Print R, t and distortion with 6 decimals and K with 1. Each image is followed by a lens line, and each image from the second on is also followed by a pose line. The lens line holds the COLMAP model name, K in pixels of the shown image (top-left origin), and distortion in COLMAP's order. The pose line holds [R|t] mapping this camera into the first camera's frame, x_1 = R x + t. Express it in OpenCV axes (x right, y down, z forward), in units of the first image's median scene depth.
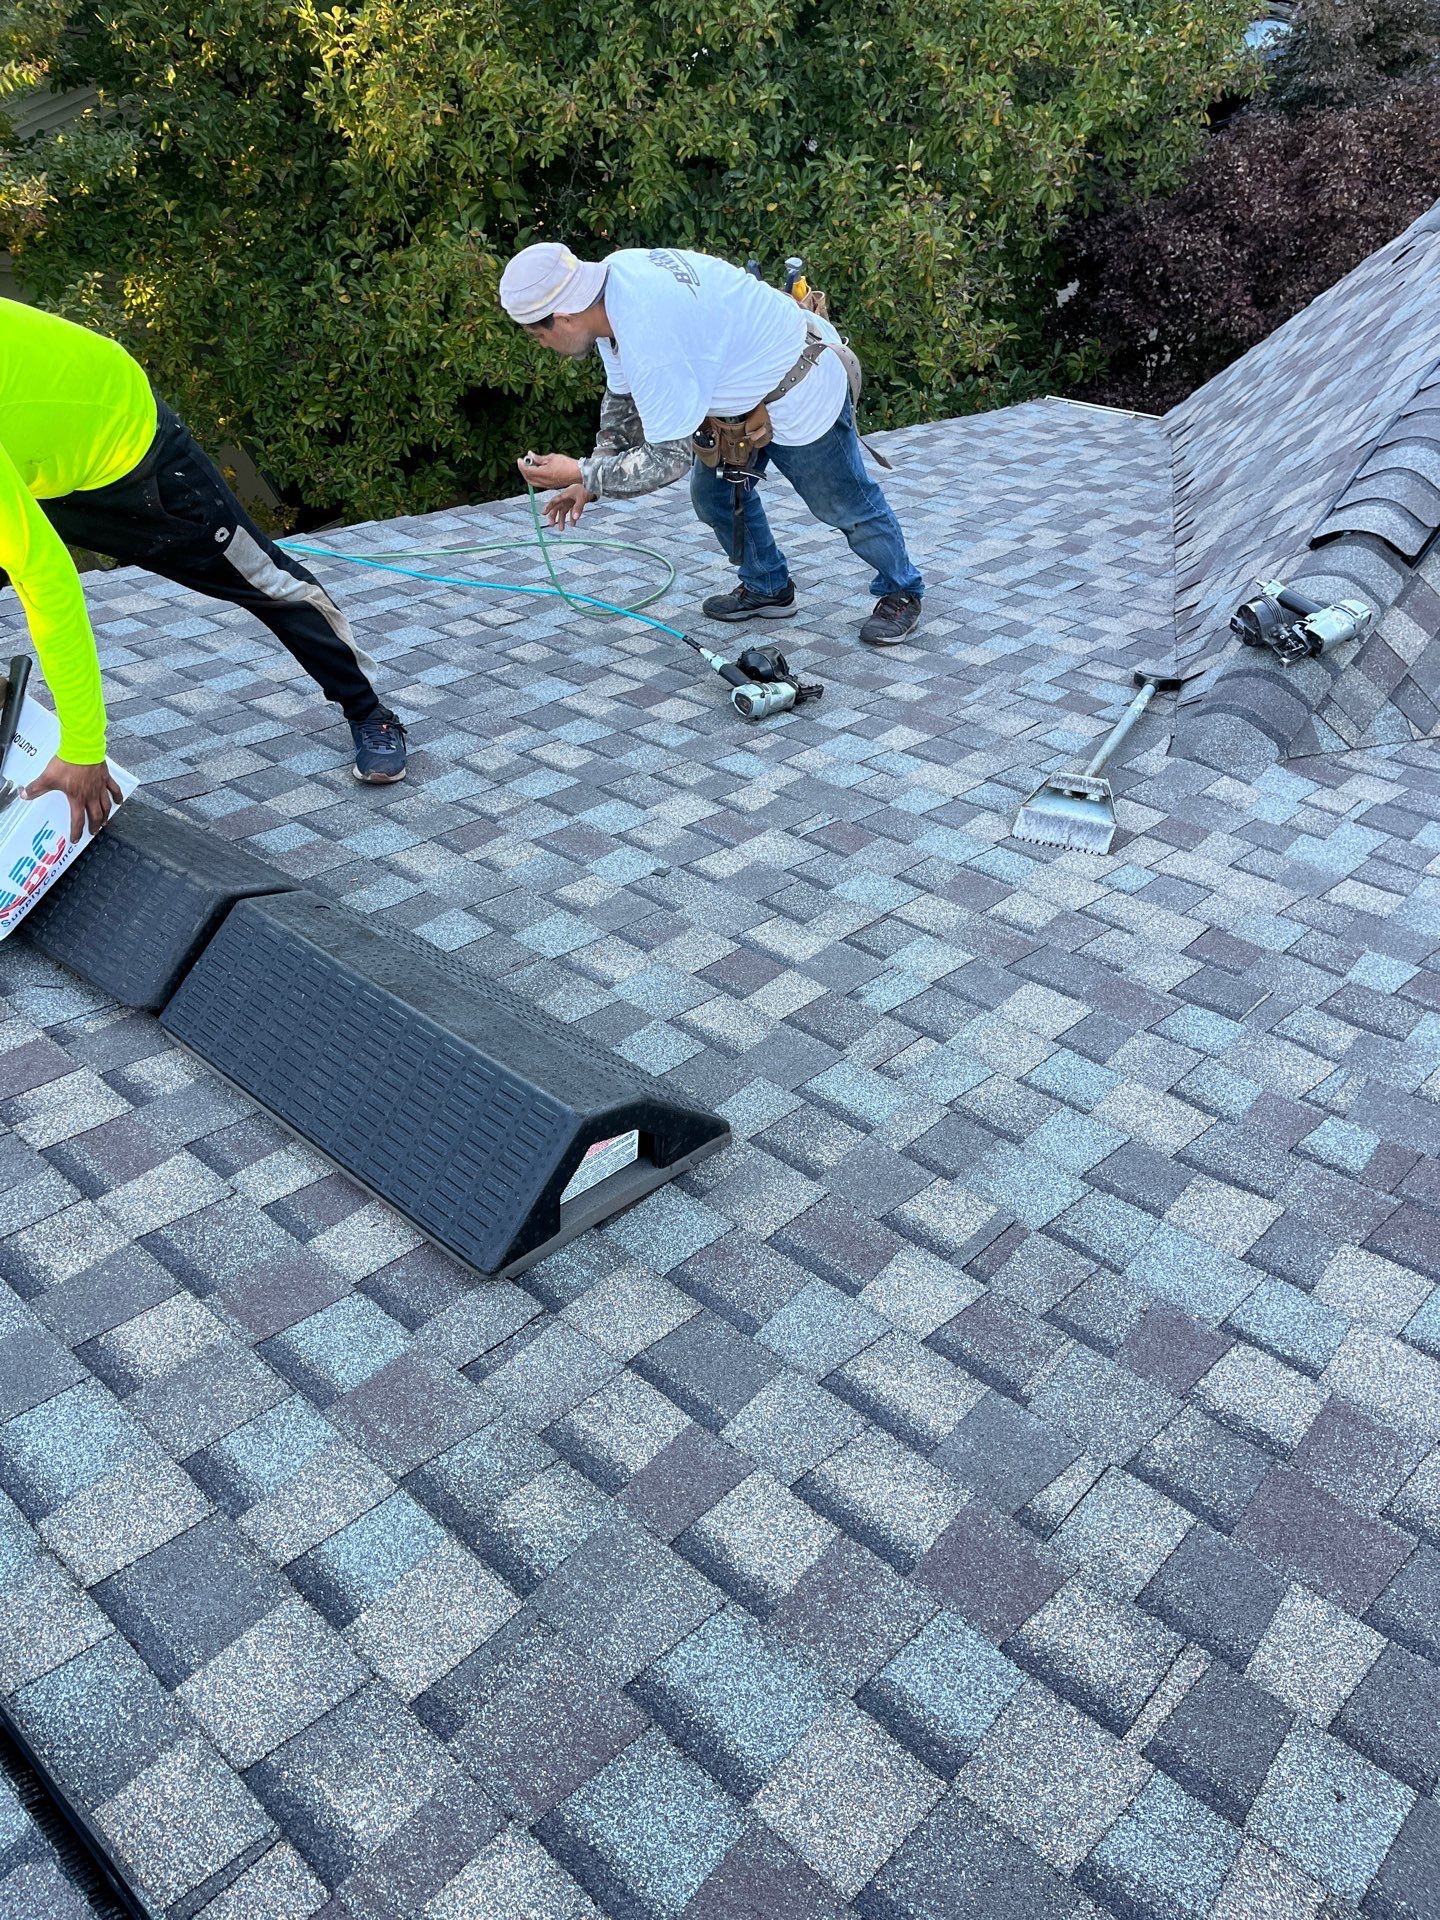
lens RADIAL K [[1441.3, 0, 706.6], [0, 1441.3, 946.4], [0, 0, 1]] dist [0.069381, -0.093534]
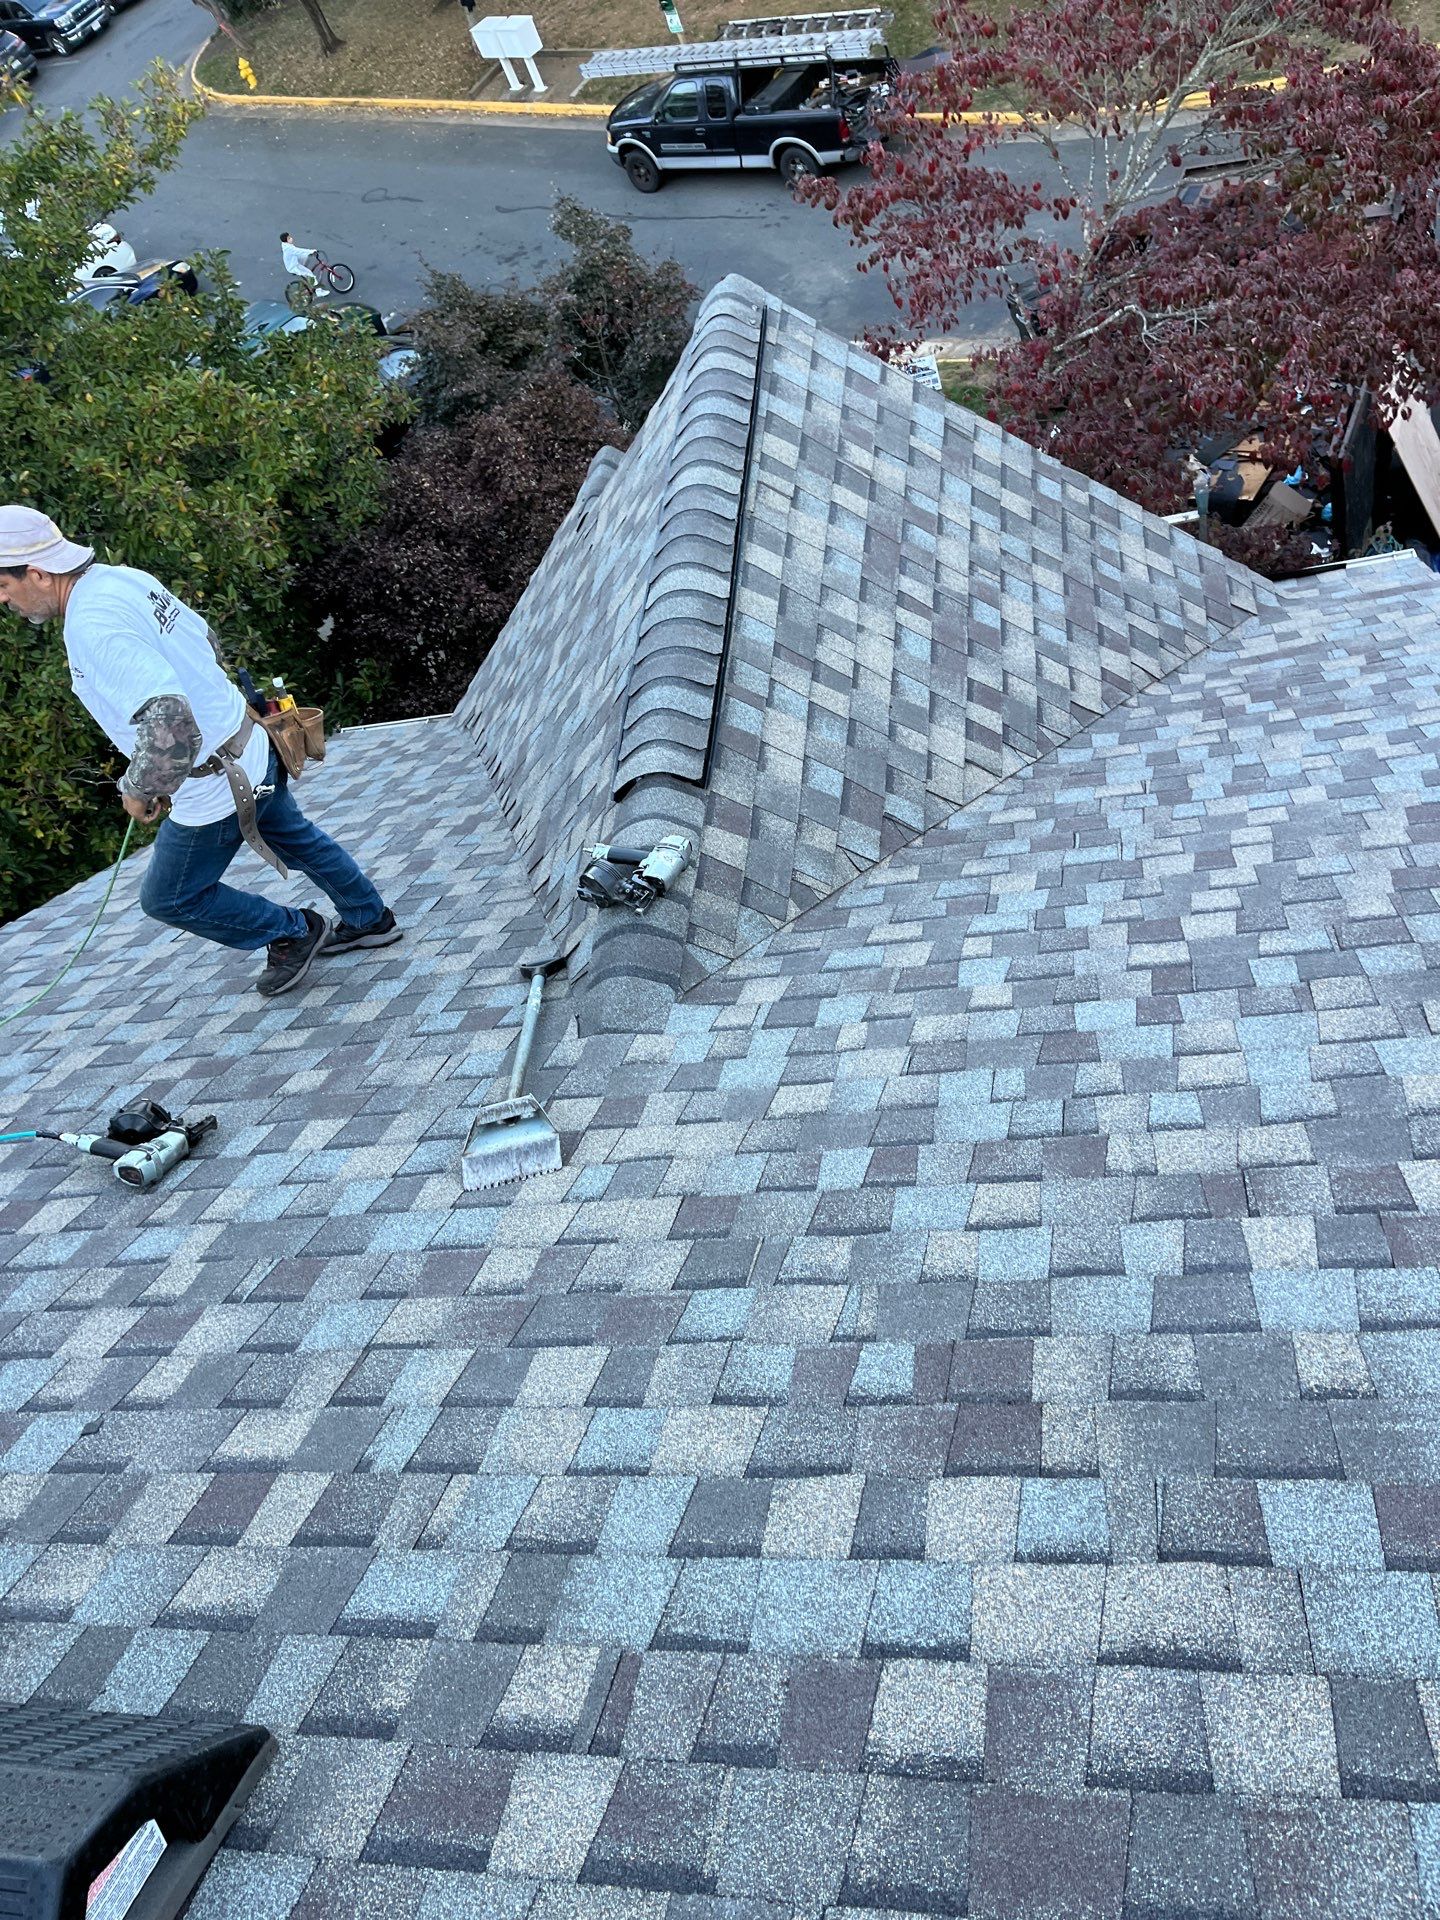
lens RADIAL K [[1441.3, 0, 728.4], [0, 1441.3, 974.0], [0, 0, 1]] dist [0.069381, -0.093534]
pose [[0.846756, -0.387863, 0.364098, 0.068493], [0.445043, 0.891429, -0.085391, -0.045935], [-0.291447, 0.234344, 0.927438, 0.046807]]
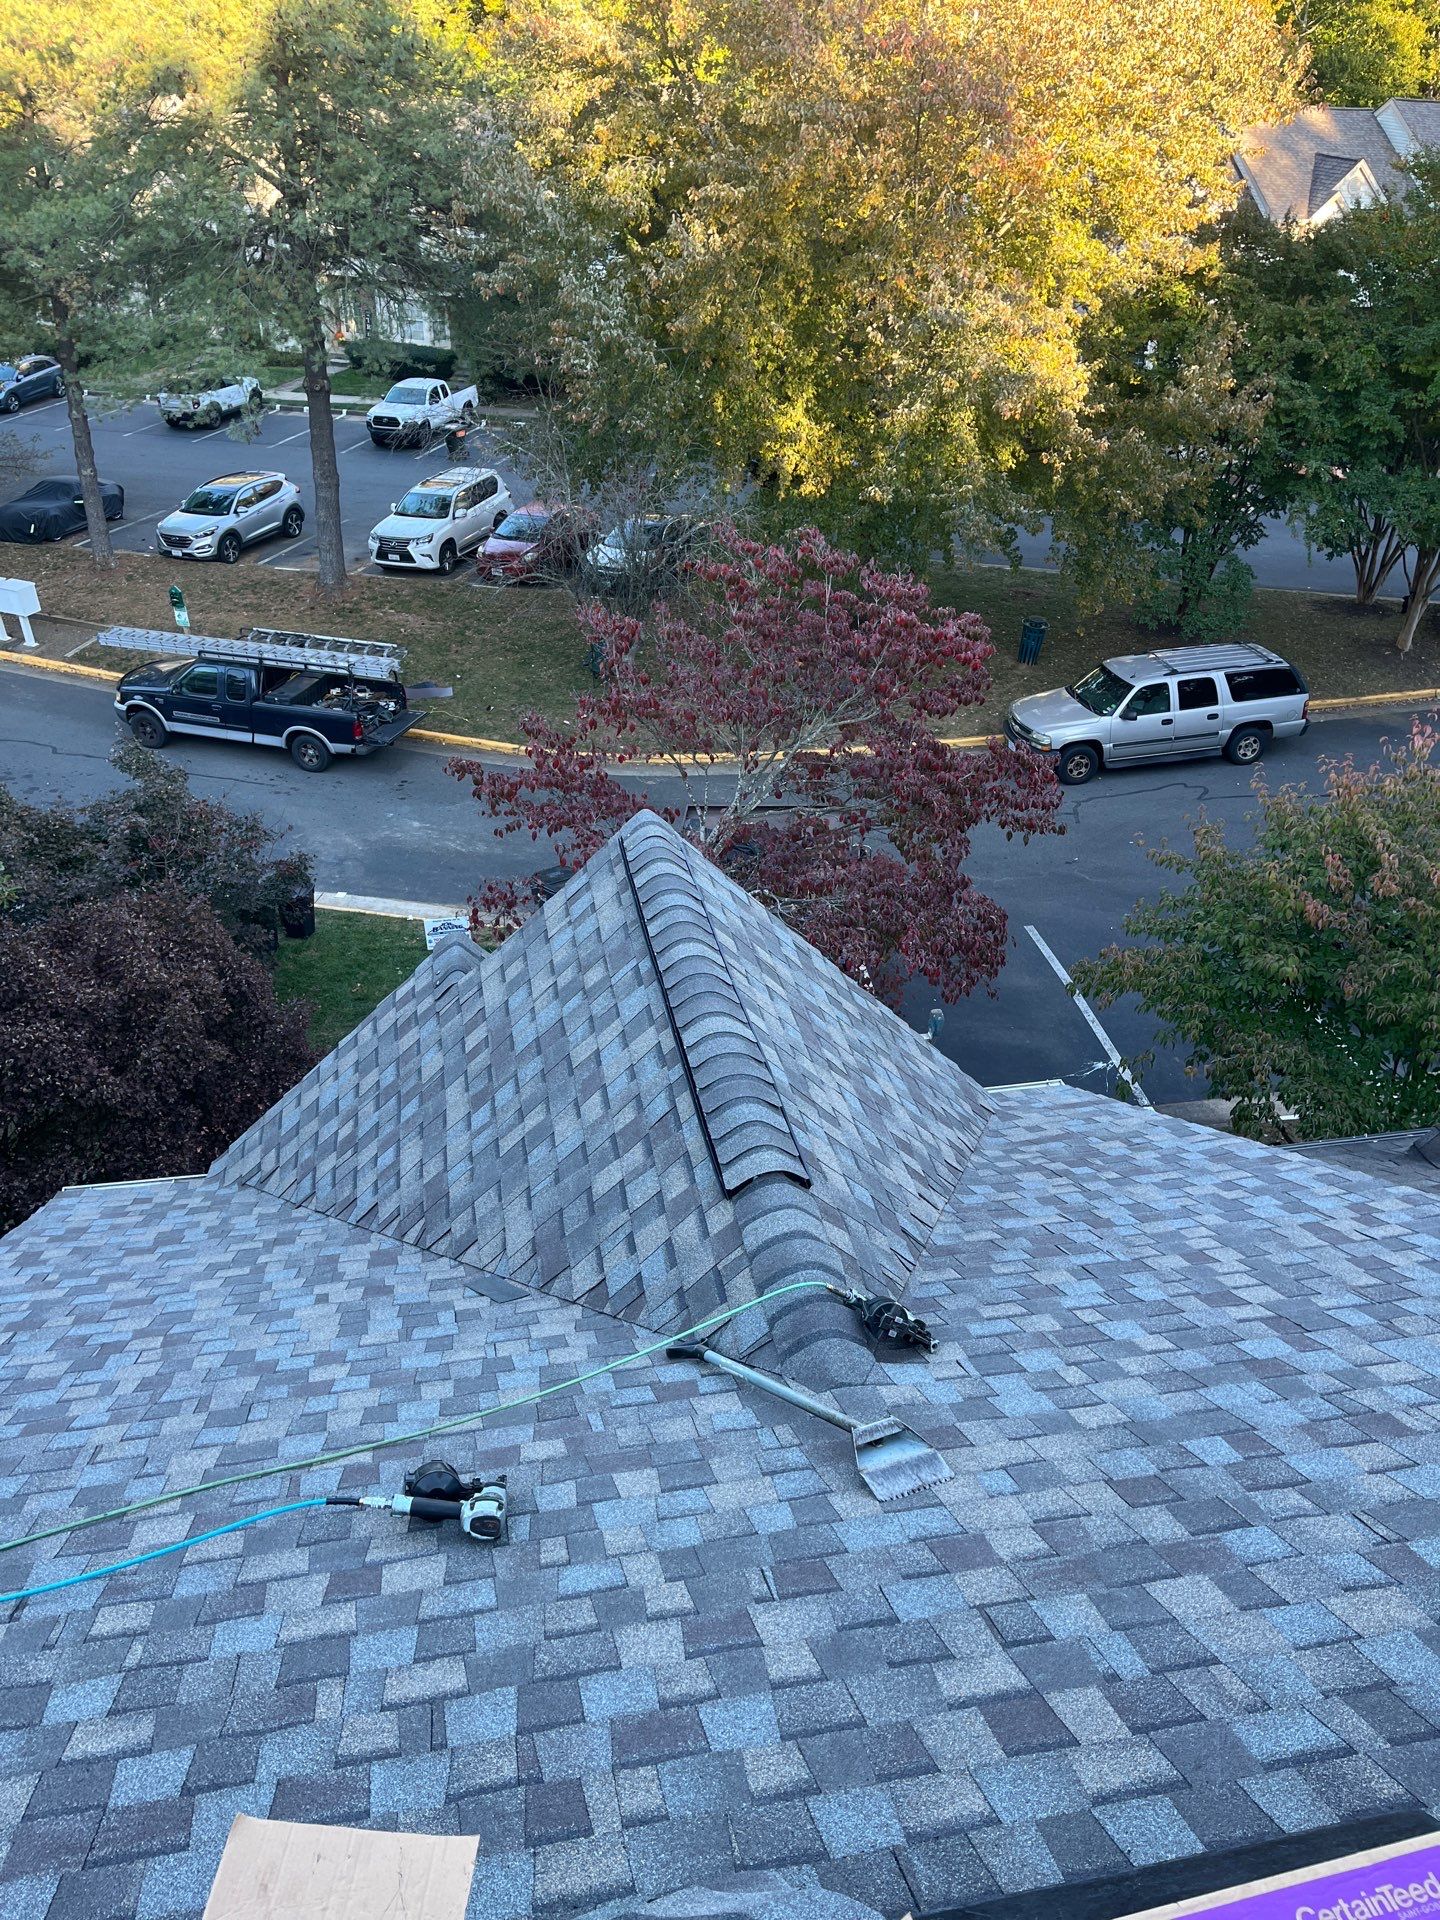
lens RADIAL K [[1441.3, 0, 731.4], [0, 1441.3, 952.2], [0, 0, 1]] dist [0.069381, -0.093534]
pose [[0.597966, -0.130589, 0.790812, -0.601706], [0.484546, 0.844833, -0.226876, -0.220328], [-0.638477, 0.518849, 0.568457, 0.292394]]
